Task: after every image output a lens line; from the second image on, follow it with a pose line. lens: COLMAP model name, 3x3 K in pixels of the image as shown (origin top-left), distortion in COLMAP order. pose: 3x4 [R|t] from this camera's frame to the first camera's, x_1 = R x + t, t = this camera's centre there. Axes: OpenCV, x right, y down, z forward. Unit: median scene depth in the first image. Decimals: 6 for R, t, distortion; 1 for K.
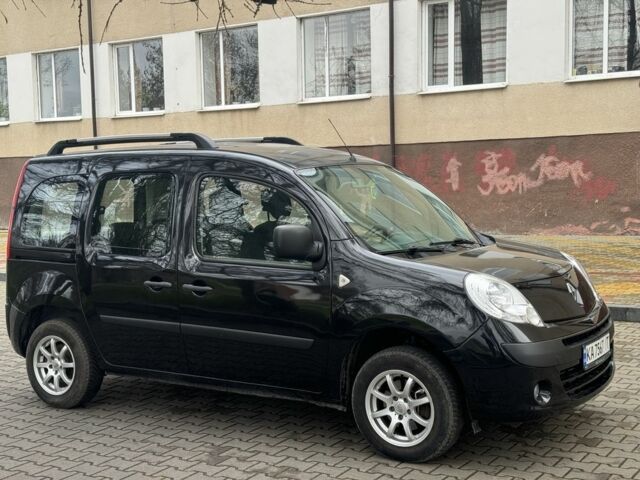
lens RADIAL K [[879.1, 0, 316.6], [0, 879.1, 239.6], [0, 0, 1]] dist [0.191113, -0.398725]
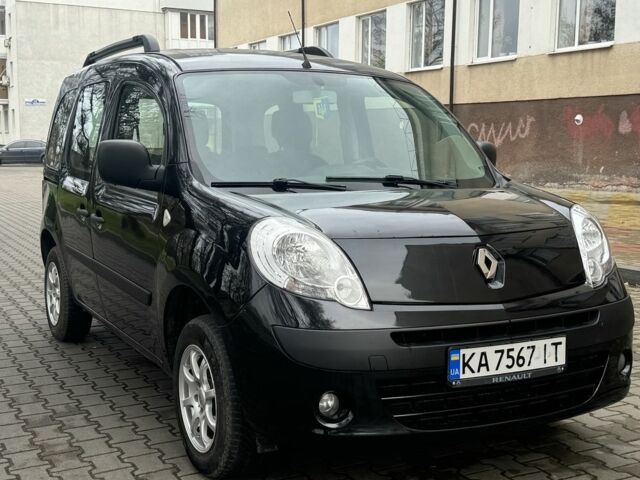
lens RADIAL K [[860.9, 0, 320.0], [0, 860.9, 240.0], [0, 0, 1]] dist [0.208260, -0.470647]
pose [[0.871241, 0.084201, -0.483579, 0.441723], [-0.060982, 0.996112, 0.063574, 0.009779], [0.487052, -0.025899, 0.872989, 0.376743]]
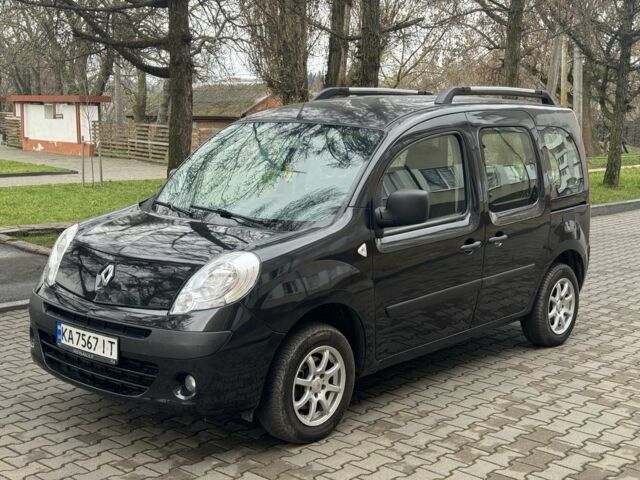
lens RADIAL K [[879.1, 0, 316.6], [0, 879.1, 239.6], [0, 0, 1]] dist [0.191113, -0.398725]
pose [[-0.138130, 0.182747, -0.973408, 1.024760], [-0.071304, 0.978444, 0.193810, -0.148748], [0.987844, 0.096179, -0.122122, 1.208444]]
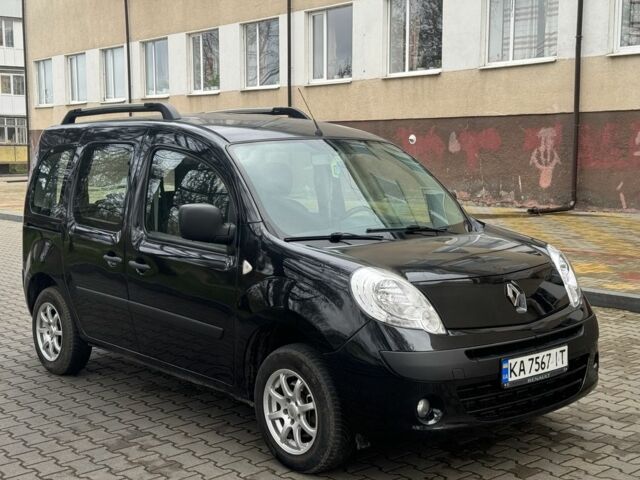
lens RADIAL K [[879.1, 0, 316.6], [0, 879.1, 239.6], [0, 0, 1]] dist [0.191113, -0.398725]
pose [[0.958658, 0.046591, -0.280719, 0.315463], [-0.036087, 0.998446, 0.042473, -0.020963], [0.282262, -0.030587, 0.958850, 0.127215]]
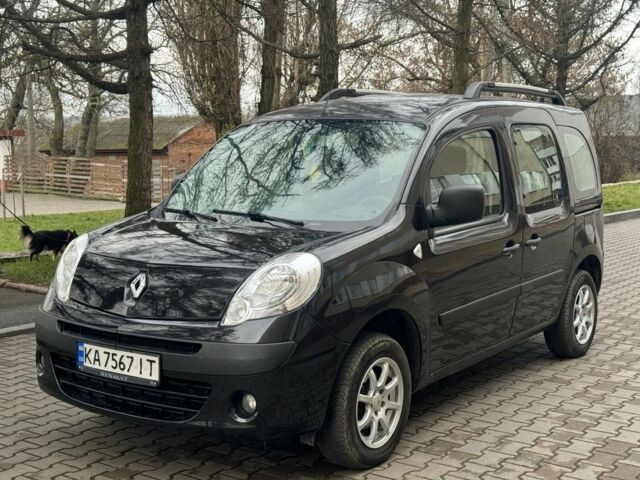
lens RADIAL K [[879.1, 0, 316.6], [0, 879.1, 239.6], [0, 0, 1]] dist [0.191113, -0.398725]
pose [[-0.037961, 0.146570, -0.988472, 0.959786], [-0.061677, 0.986955, 0.148714, -0.097057], [0.997374, 0.066611, -0.028426, 1.083580]]
